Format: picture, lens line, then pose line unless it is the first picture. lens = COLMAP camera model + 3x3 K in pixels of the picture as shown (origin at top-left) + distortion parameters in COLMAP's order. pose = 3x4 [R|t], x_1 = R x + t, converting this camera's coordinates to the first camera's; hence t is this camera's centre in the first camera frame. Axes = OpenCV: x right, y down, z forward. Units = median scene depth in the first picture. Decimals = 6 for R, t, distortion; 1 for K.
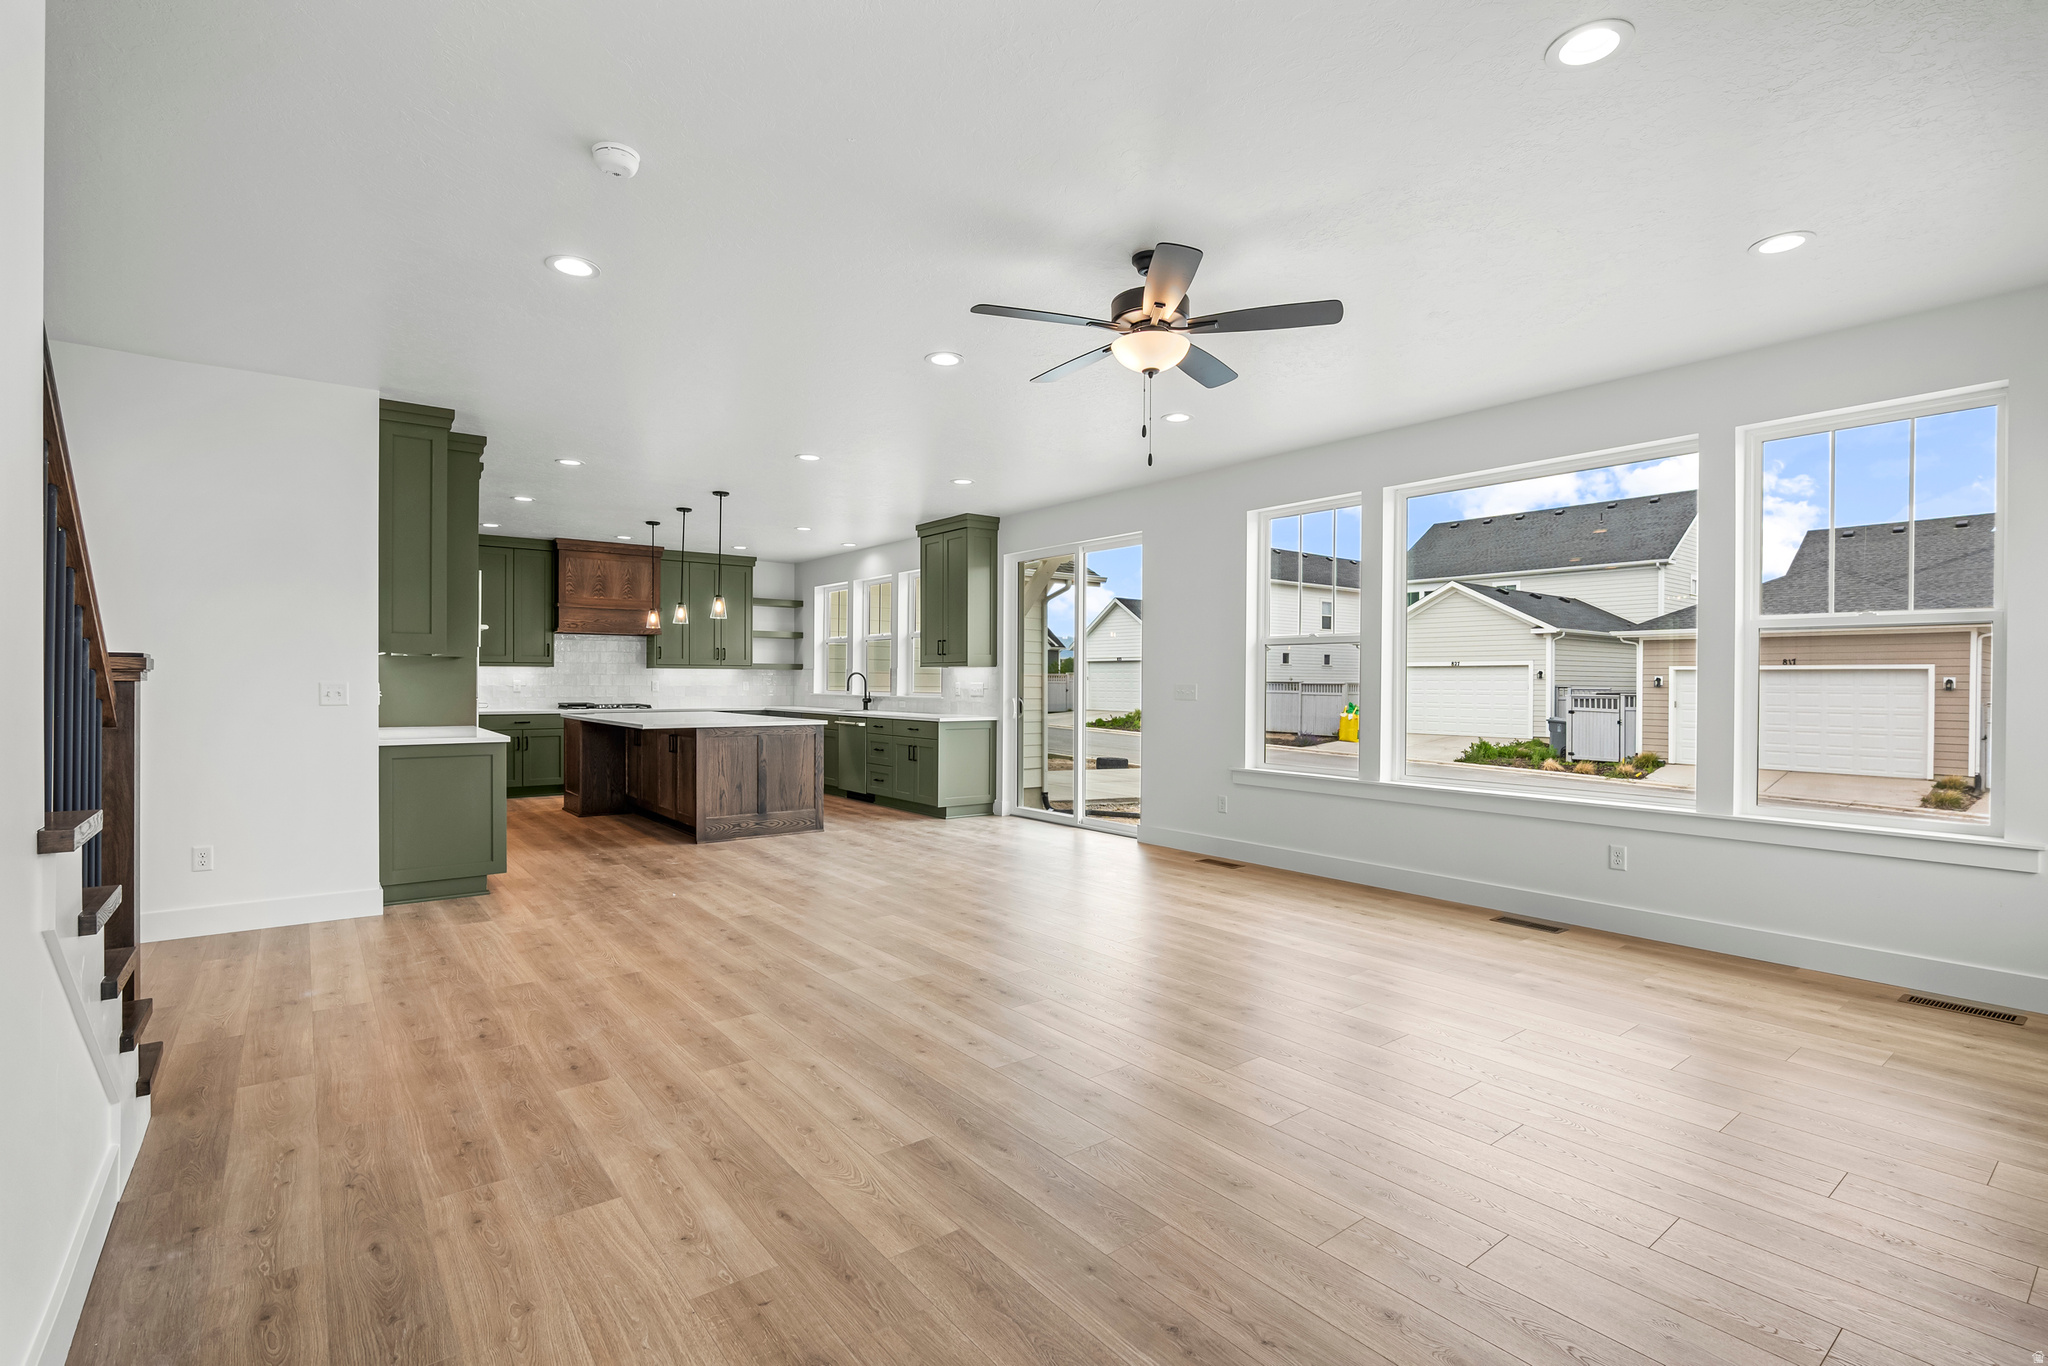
lens RADIAL K [[951.4, 0, 1033.7], [0, 951.4, 689.7], [0, 0, 1]] dist [-0.023743, 0.004684]
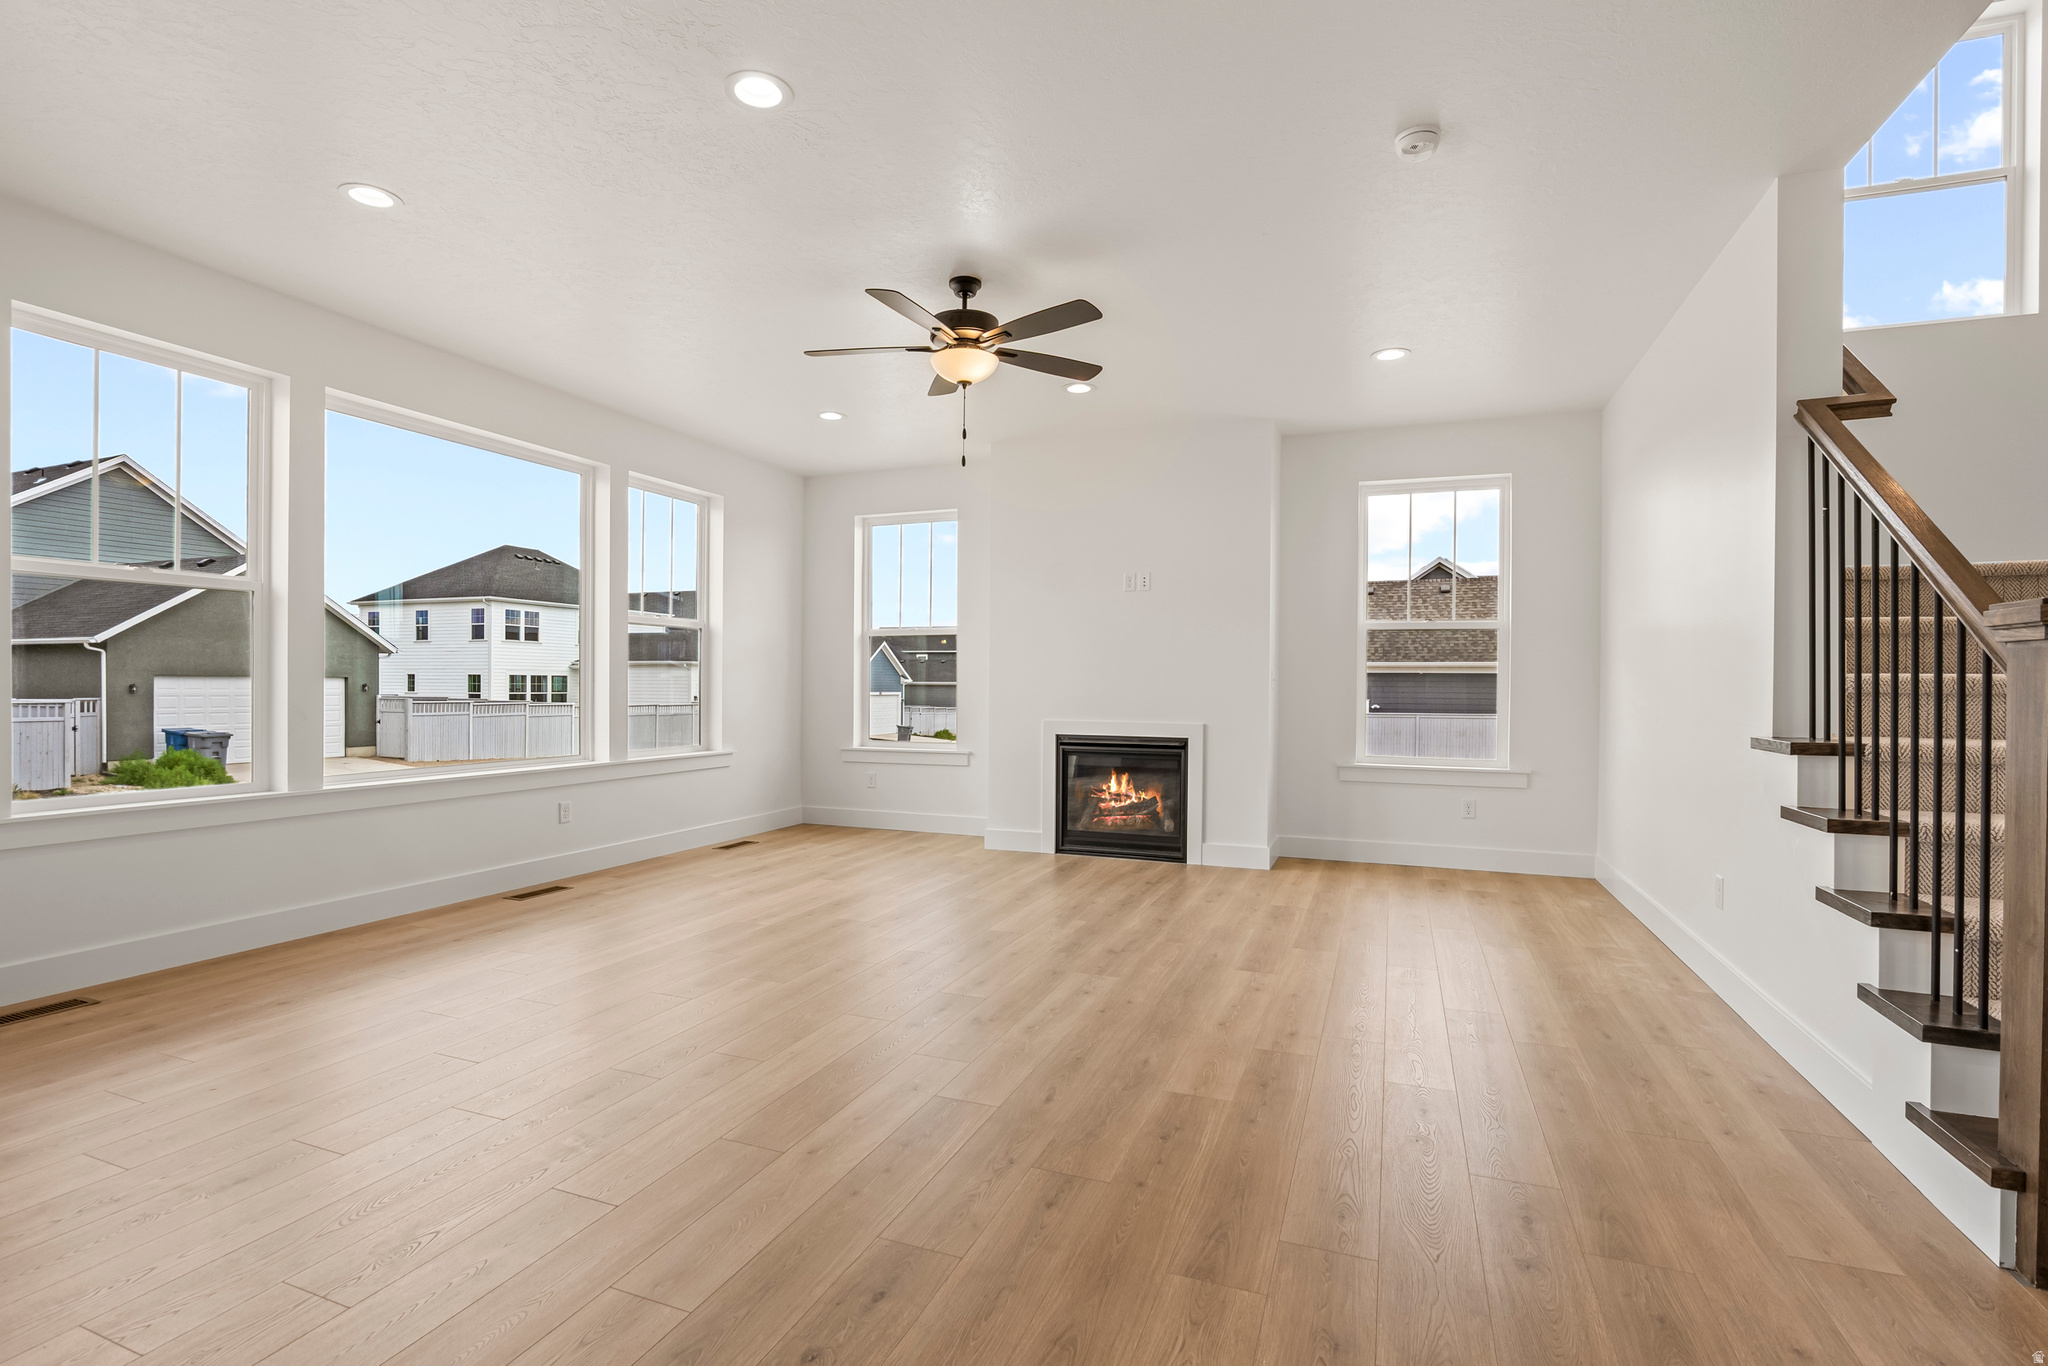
lens RADIAL K [[951.4, 0, 1021.1], [0, 951.4, 693.0], [0, 0, 1]] dist [-0.023743, 0.004684]
pose [[-0.508009, -0.016015, 0.861203, -0.307310], [-0.003029, 0.999854, 0.016806, 0.005452], [-0.861347, 0.005929, -0.507983, 0.521370]]
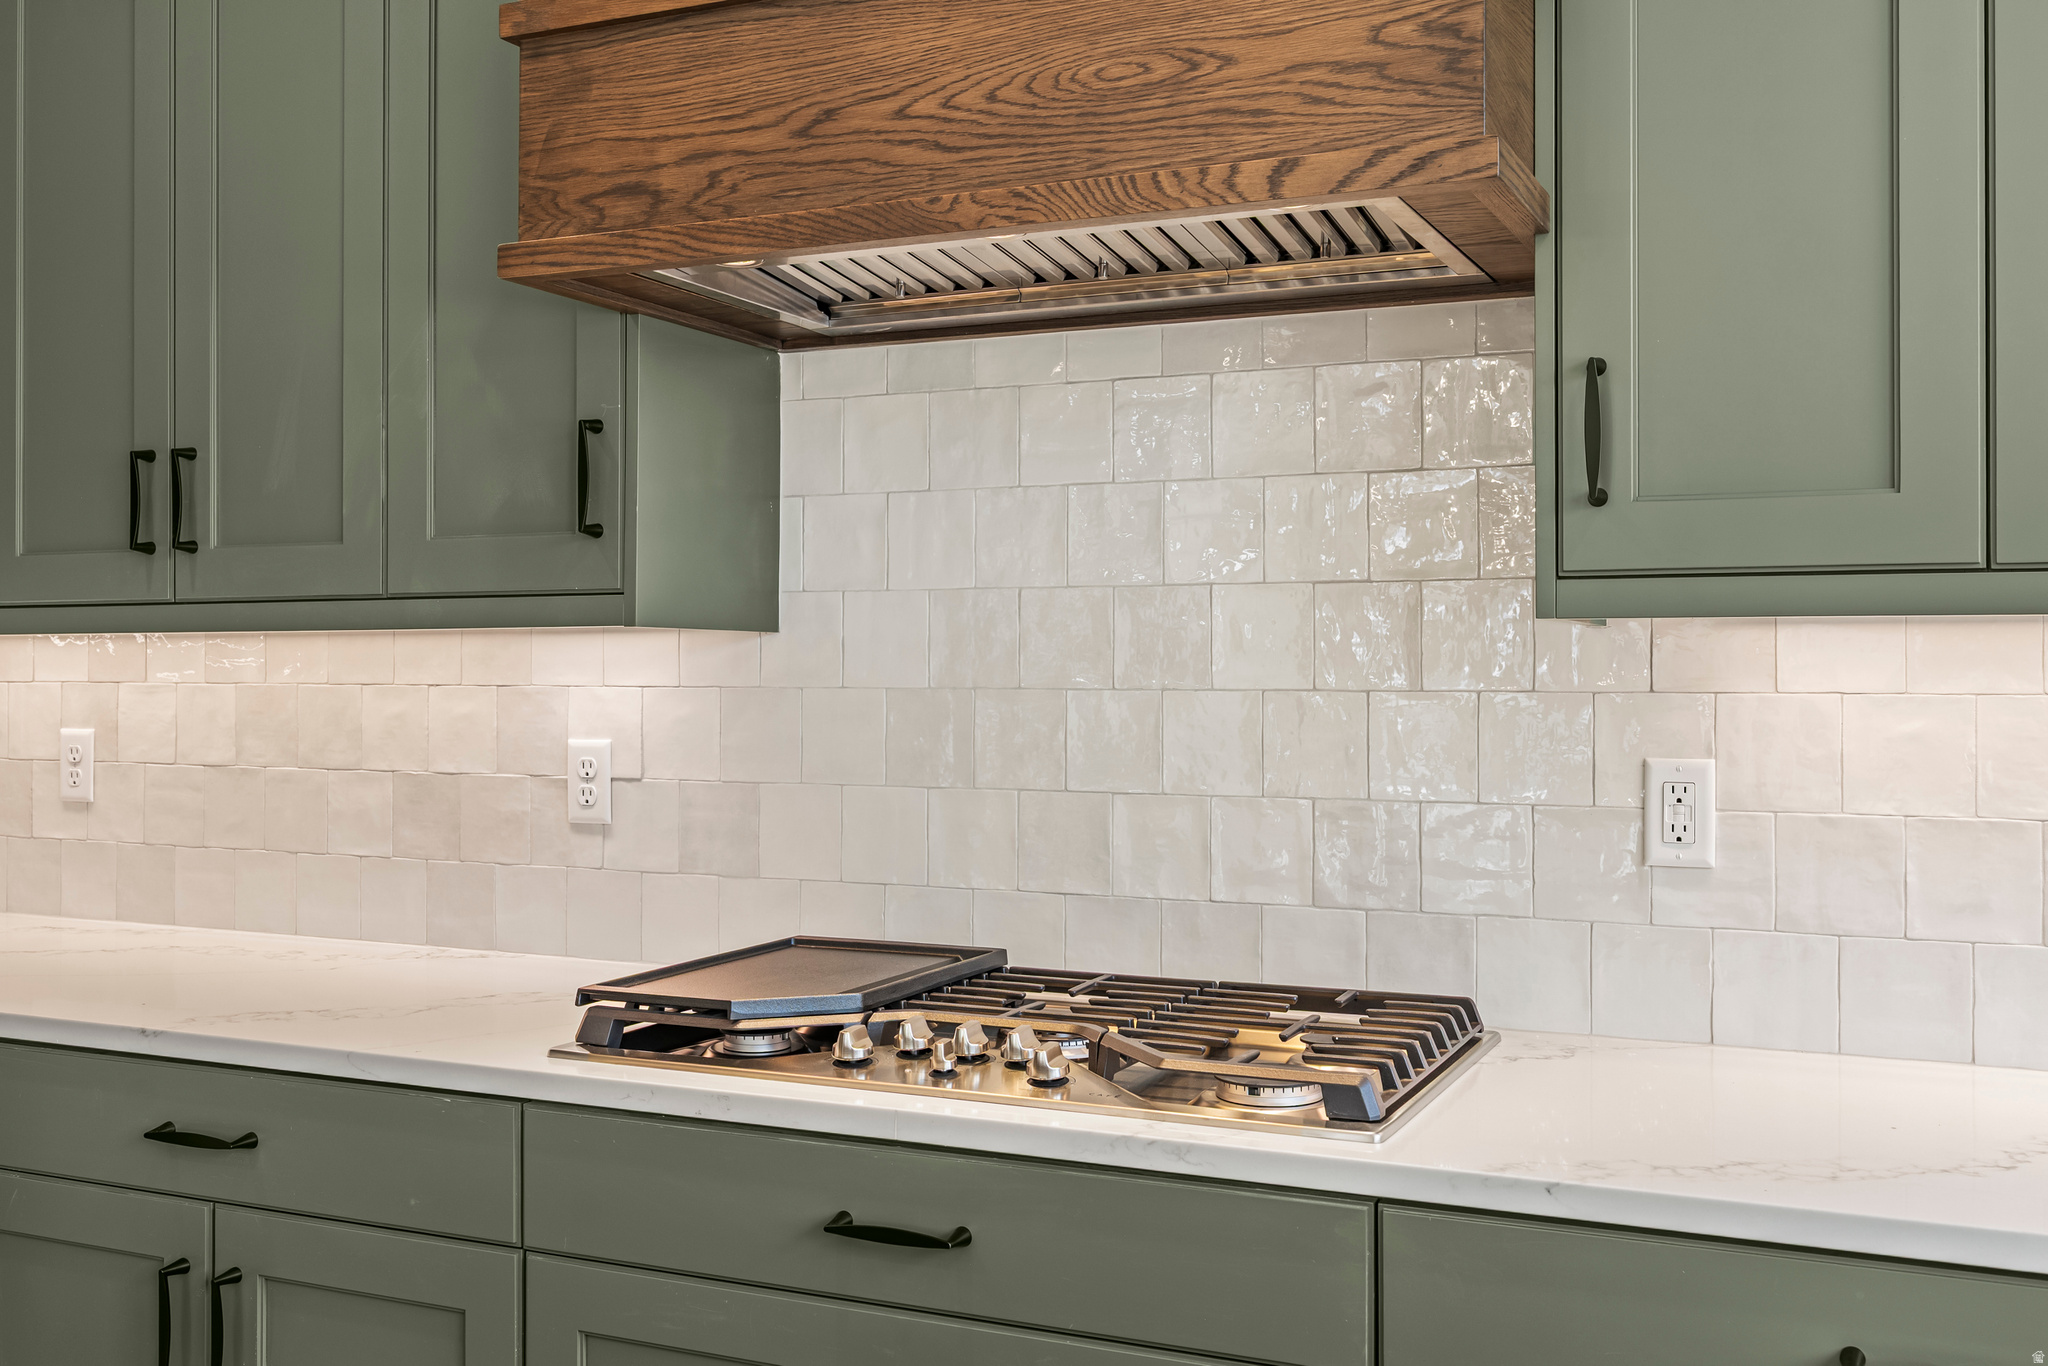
lens RADIAL K [[2039.3, 0, 1030.2], [0, 2039.3, 676.1], [0, 0, 1]] dist [0.025487, 0.000000]
pose [[0.463872, 0.000868, -0.885902, -0.283895], [-0.004667, 0.999988, -0.001464, -0.018985], [0.885890, 0.004814, 0.463871, 0.962847]]
